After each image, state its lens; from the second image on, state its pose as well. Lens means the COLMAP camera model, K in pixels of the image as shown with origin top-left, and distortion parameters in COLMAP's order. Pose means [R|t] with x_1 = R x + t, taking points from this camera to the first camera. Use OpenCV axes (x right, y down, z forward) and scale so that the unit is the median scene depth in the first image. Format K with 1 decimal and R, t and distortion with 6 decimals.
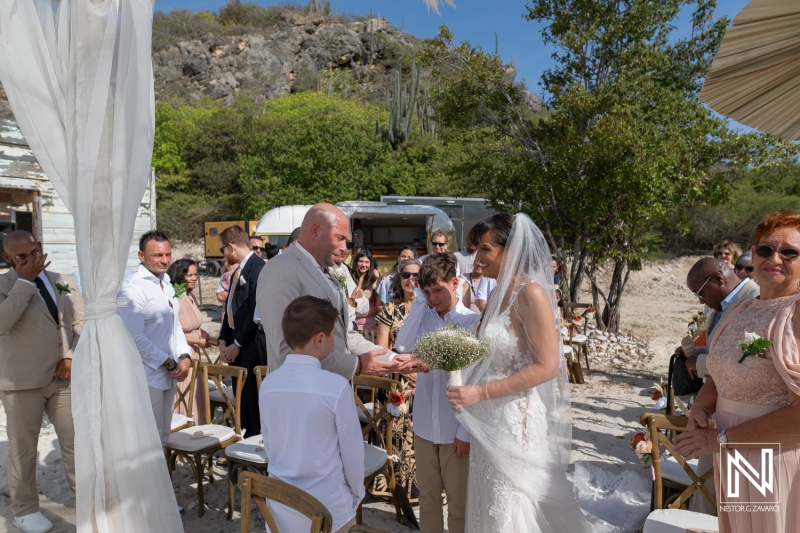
lens RADIAL K [[559.3, 0, 400.0], [0, 559.3, 266.5], [0, 0, 1]] dist [-0.042248, 0.000660]
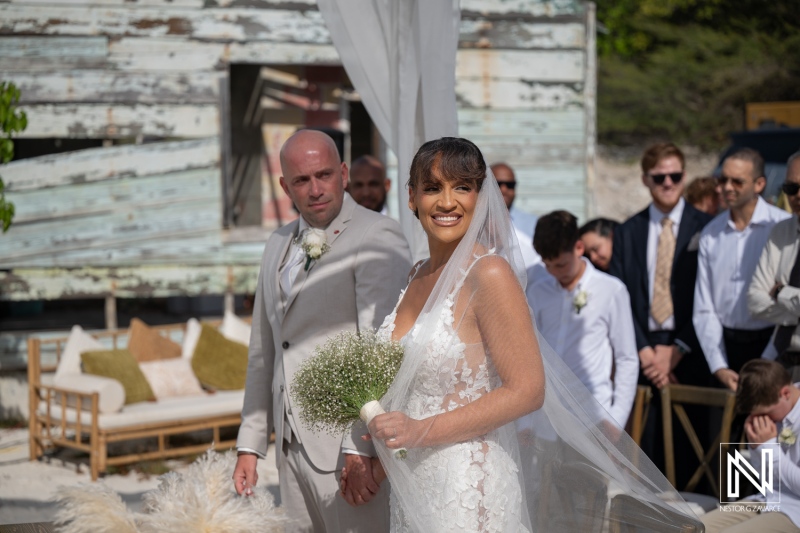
lens RADIAL K [[1603.4, 0, 400.0], [0, 1603.4, 266.5], [0, 0, 1]] dist [0.037786, -3.474202]
pose [[0.835217, 0.025197, -0.549343, 0.067467], [-0.007156, 0.999363, 0.034959, 0.000050], [0.549874, -0.025267, 0.834865, -0.093282]]
